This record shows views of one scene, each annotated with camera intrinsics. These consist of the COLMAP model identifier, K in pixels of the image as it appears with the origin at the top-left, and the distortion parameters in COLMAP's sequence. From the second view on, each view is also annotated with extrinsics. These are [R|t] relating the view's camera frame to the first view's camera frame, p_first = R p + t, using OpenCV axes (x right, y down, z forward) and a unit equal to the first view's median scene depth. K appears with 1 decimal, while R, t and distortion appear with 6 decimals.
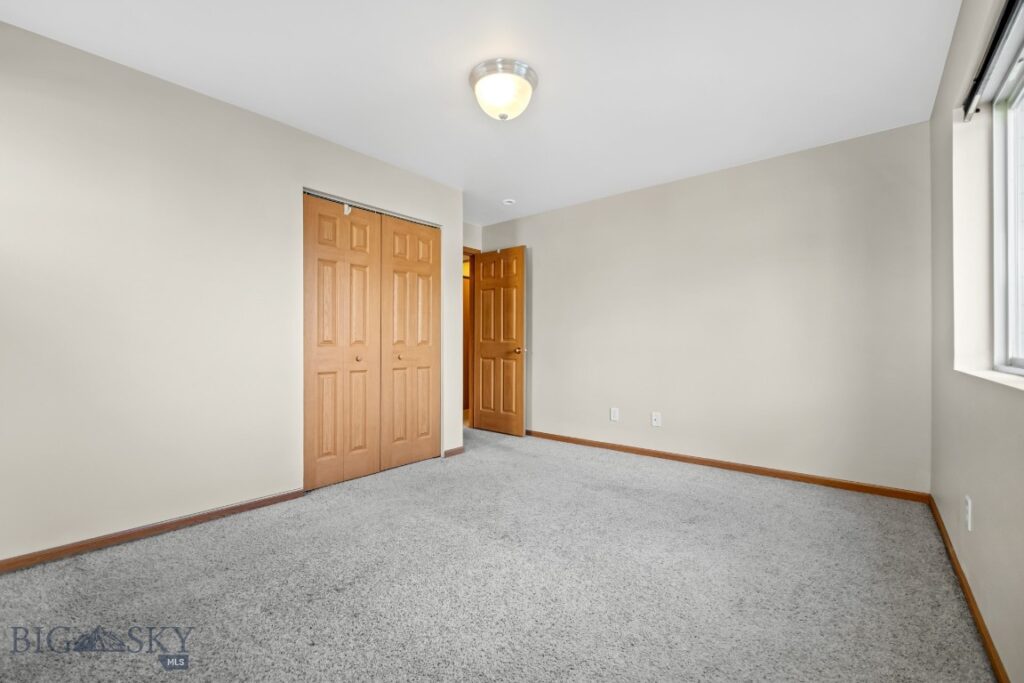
lens RADIAL K [[427.6, 0, 512.0], [0, 427.6, 341.5], [0, 0, 1]] dist [-0.007909, -0.000875]
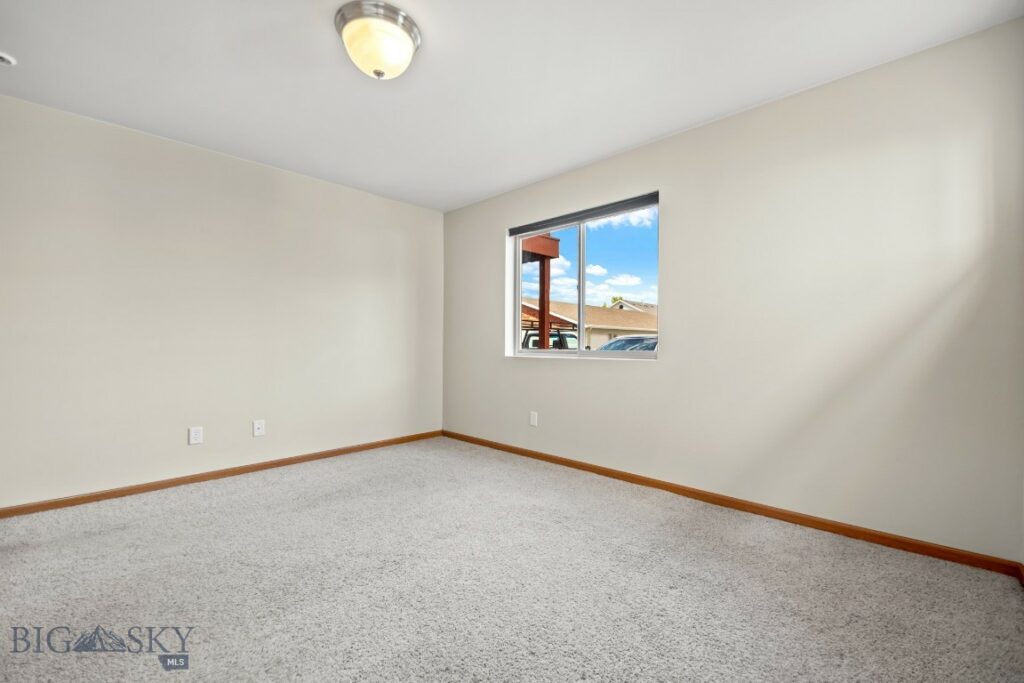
lens RADIAL K [[424.0, 0, 512.0], [0, 424.0, 341.5], [0, 0, 1]] dist [0.000440, -0.000068]
pose [[0.051207, 0.012067, 0.998615, -0.615512], [-0.013405, 0.999845, -0.011395, 0.006024], [-0.998598, -0.012803, 0.051361, 0.506361]]
